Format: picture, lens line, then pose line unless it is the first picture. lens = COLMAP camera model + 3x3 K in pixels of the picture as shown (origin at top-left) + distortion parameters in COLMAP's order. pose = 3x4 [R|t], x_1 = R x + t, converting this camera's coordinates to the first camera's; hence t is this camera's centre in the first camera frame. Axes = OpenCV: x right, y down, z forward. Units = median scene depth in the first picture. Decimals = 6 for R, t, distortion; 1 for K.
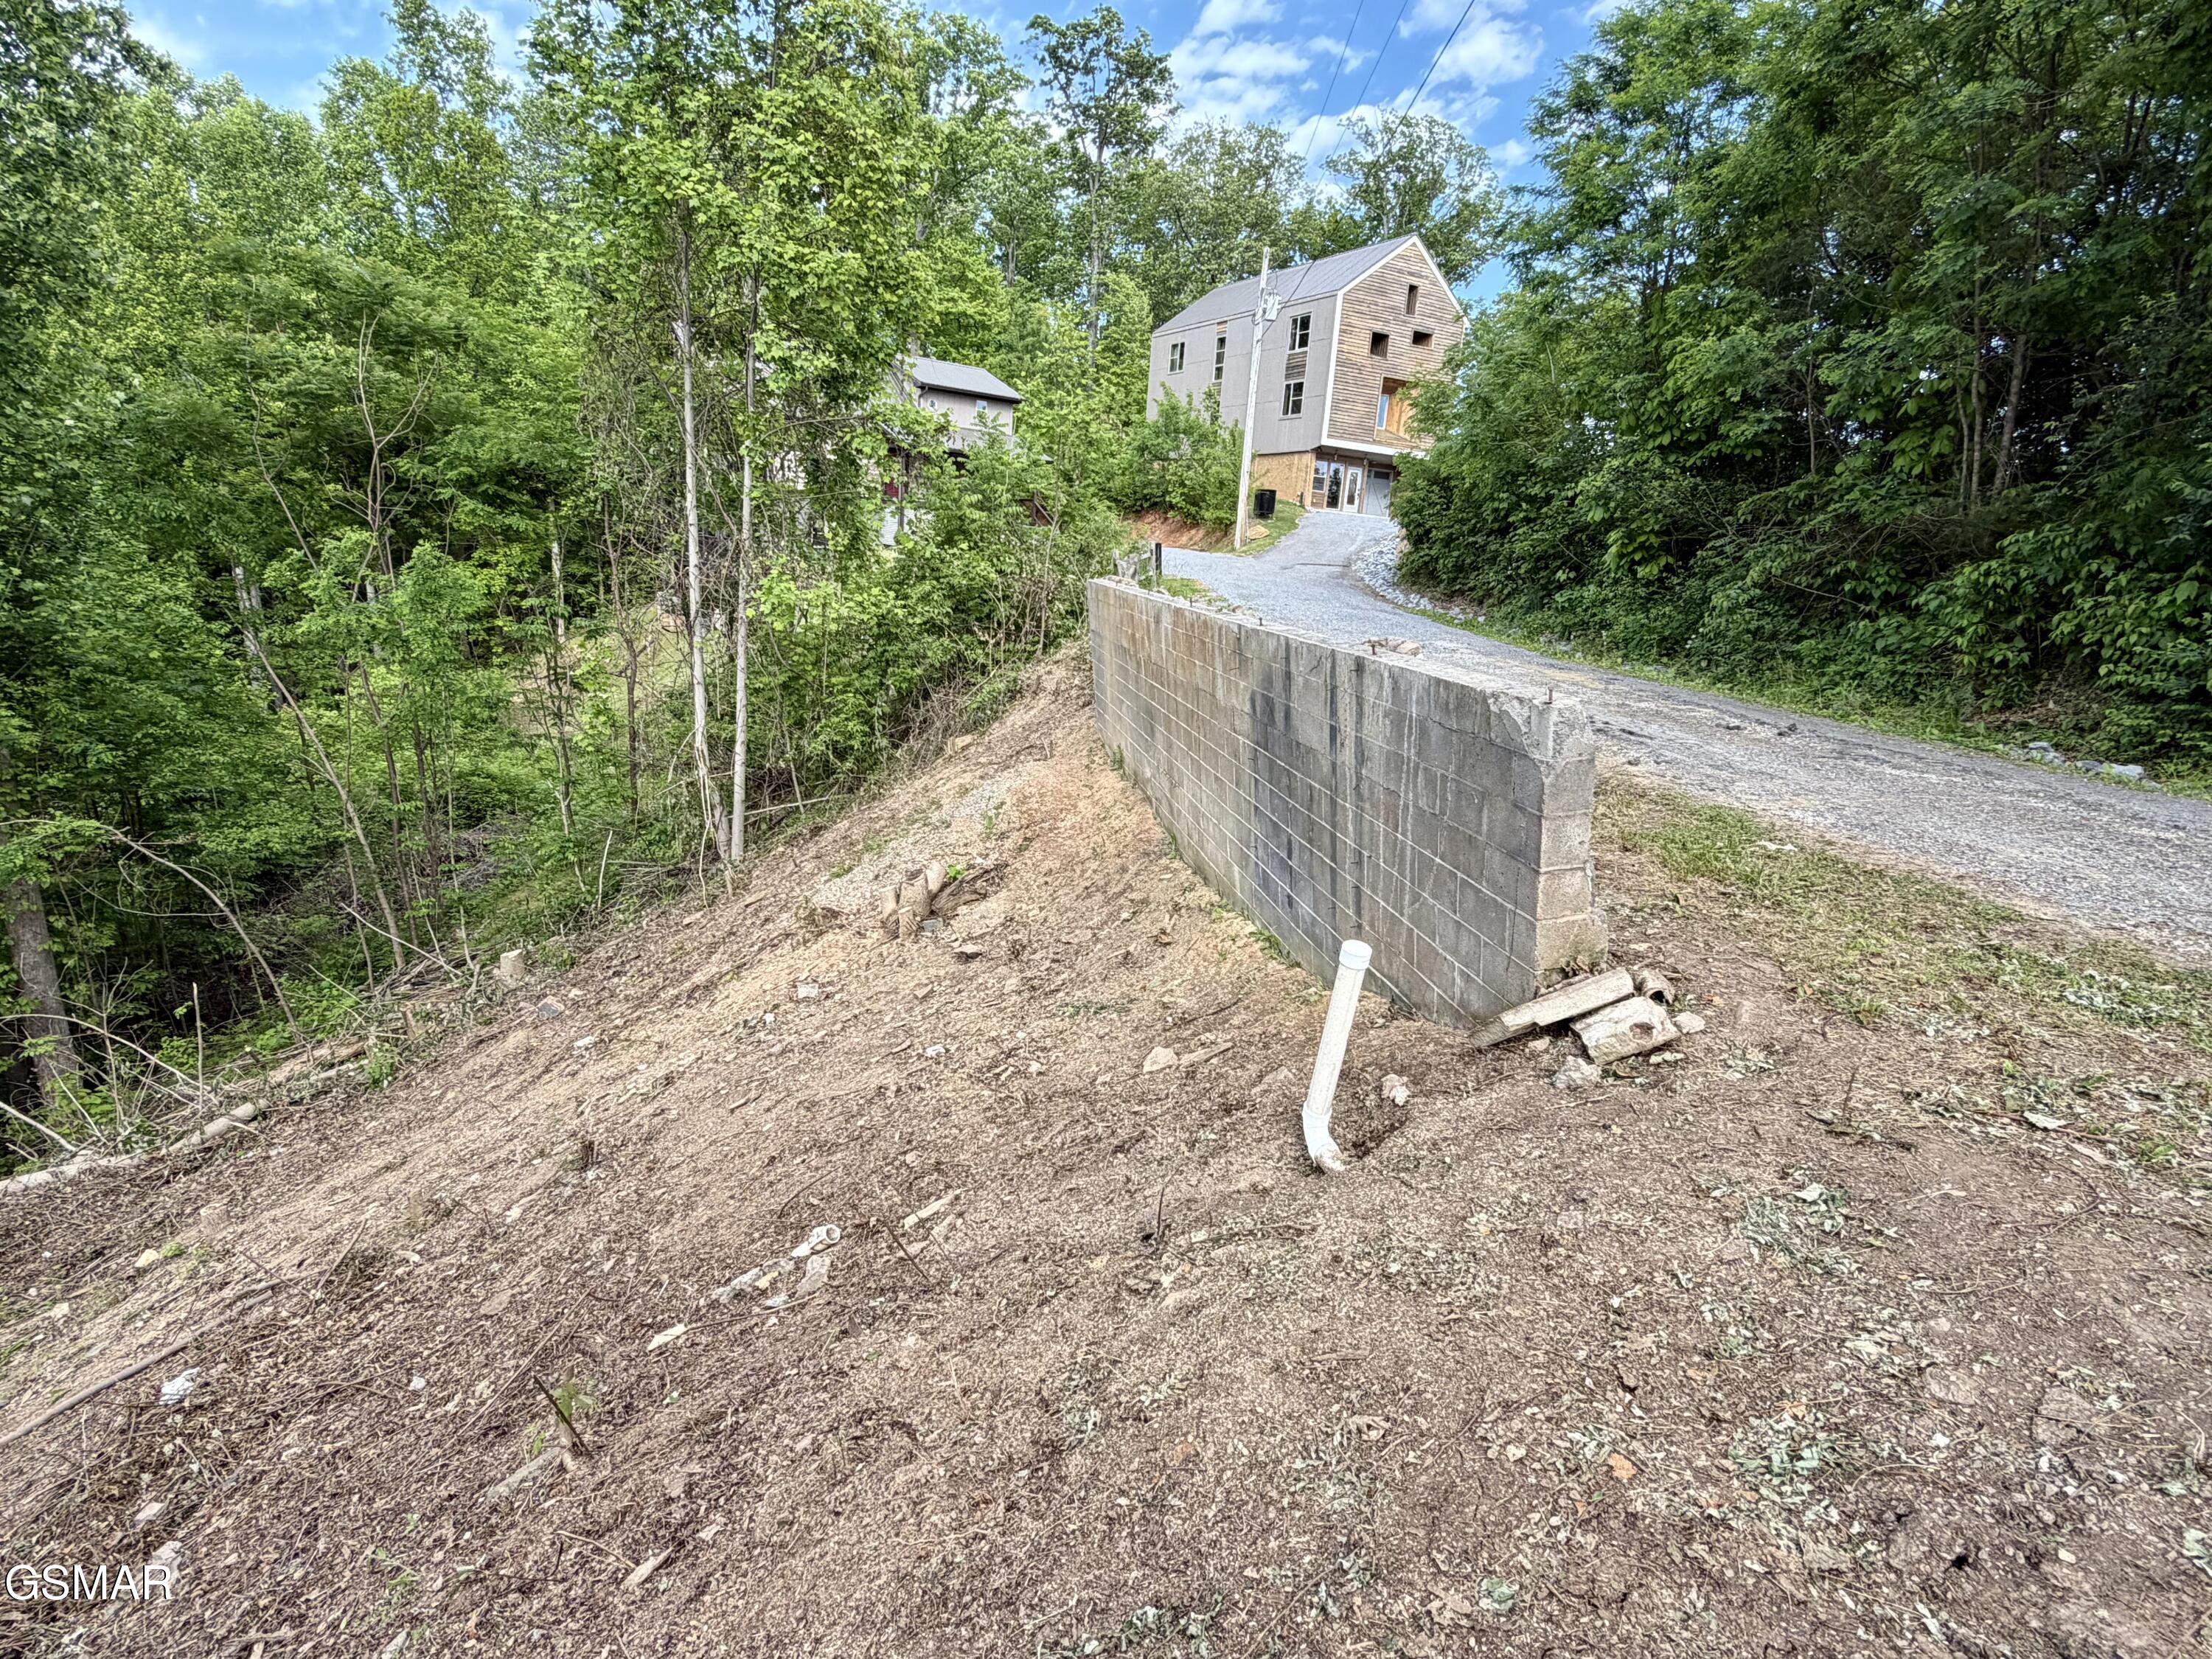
lens RADIAL K [[1090.9, 0, 1104.4], [0, 1090.9, 842.7], [0, 0, 1]] dist [-0.019994, -0.000274]
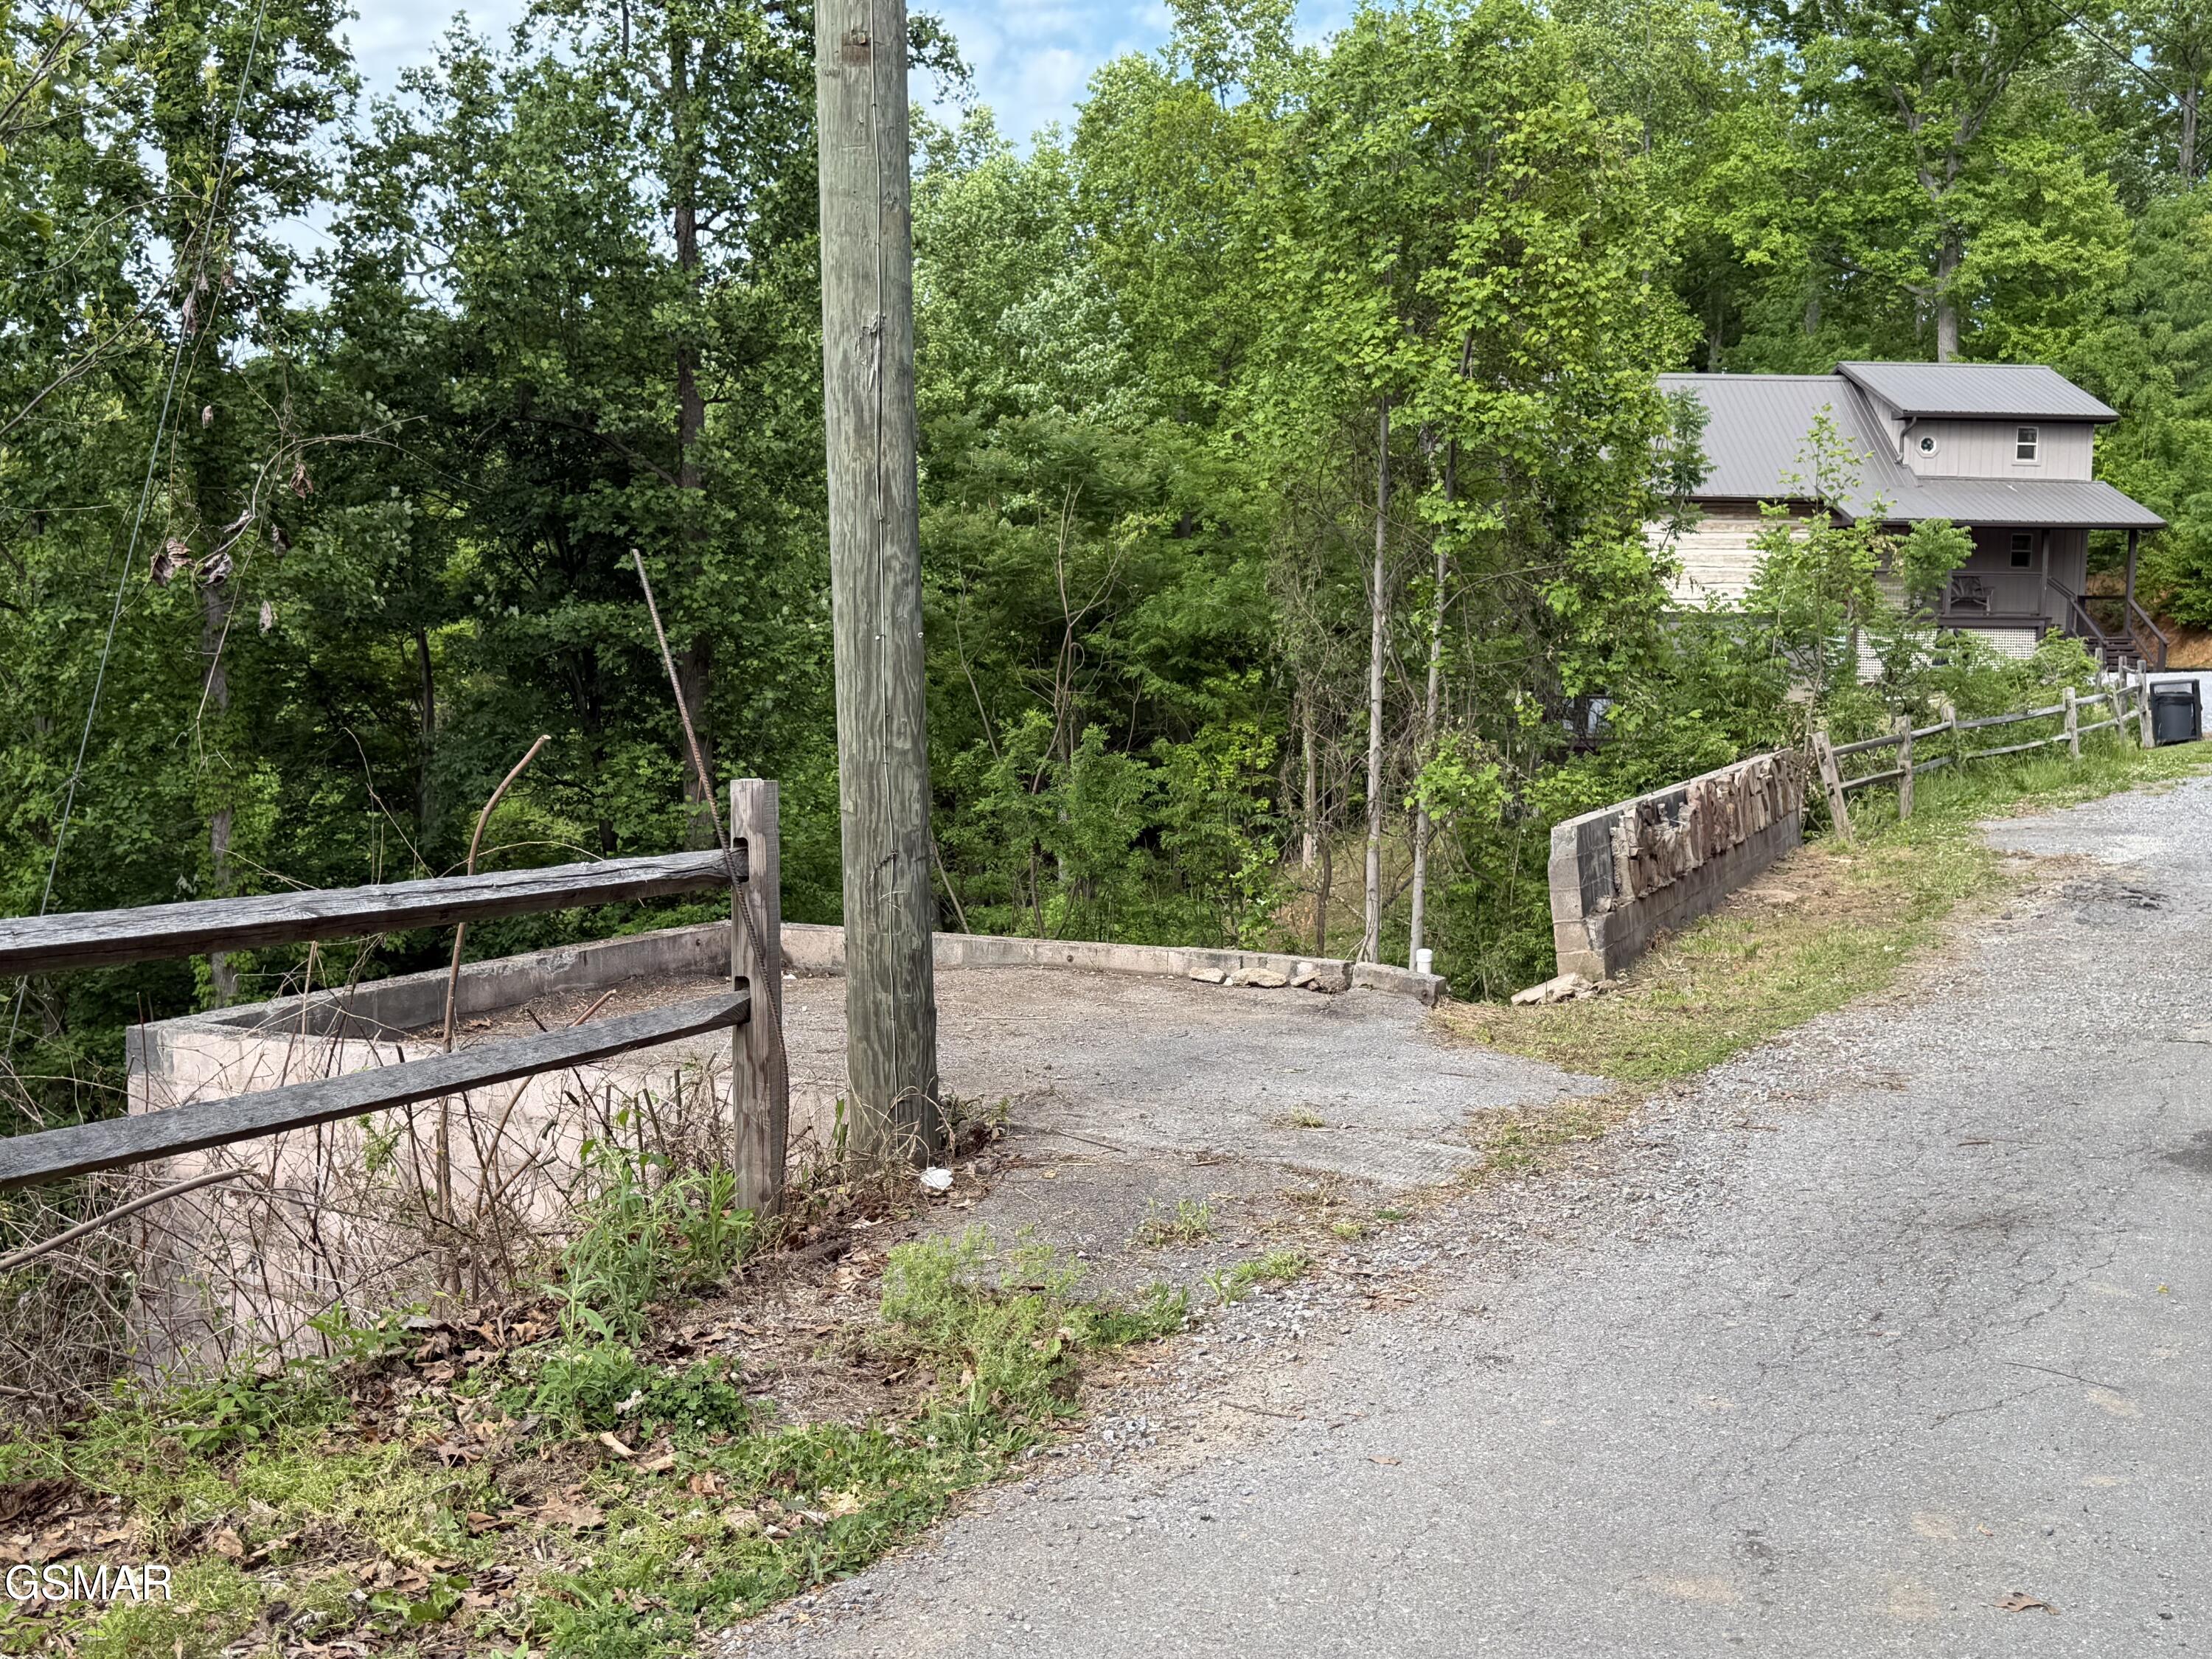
lens RADIAL K [[2447.2, 0, 1106.4], [0, 2447.2, 826.4], [0, 0, 1]] dist [0.005110, 0.000000]
pose [[0.834433, -0.011196, -0.550996, 0.436337], [-0.099607, 0.980264, -0.170764, 0.129246], [0.542034, 0.197374, 0.816849, -0.566370]]
